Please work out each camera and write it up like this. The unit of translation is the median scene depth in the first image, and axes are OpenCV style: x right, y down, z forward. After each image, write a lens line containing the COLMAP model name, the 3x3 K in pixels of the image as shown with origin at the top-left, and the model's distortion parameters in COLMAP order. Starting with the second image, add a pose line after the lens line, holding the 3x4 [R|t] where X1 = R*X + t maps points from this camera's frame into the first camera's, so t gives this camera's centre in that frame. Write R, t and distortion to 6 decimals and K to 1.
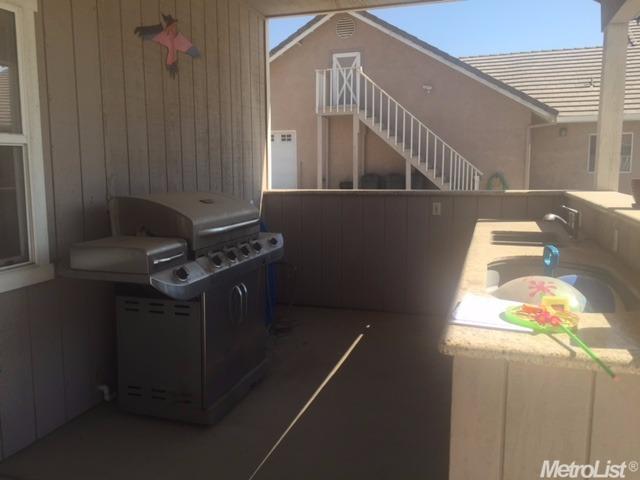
lens RADIAL K [[561.8, 0, 309.3], [0, 561.8, 234.7], [0, 0, 1]] dist [0.084670, -0.103603]
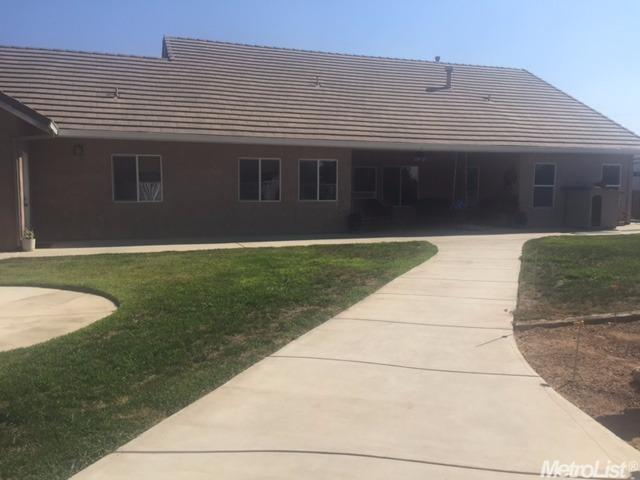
lens RADIAL K [[561.8, 0, 309.6], [0, 561.8, 236.5], [0, 0, 1]] dist [0.084670, -0.103603]
pose [[0.801900, -0.040836, 0.596061, 0.248554], [0.062939, 0.997884, -0.016310, -0.031367], [-0.594134, 0.050595, 0.802774, 0.206562]]
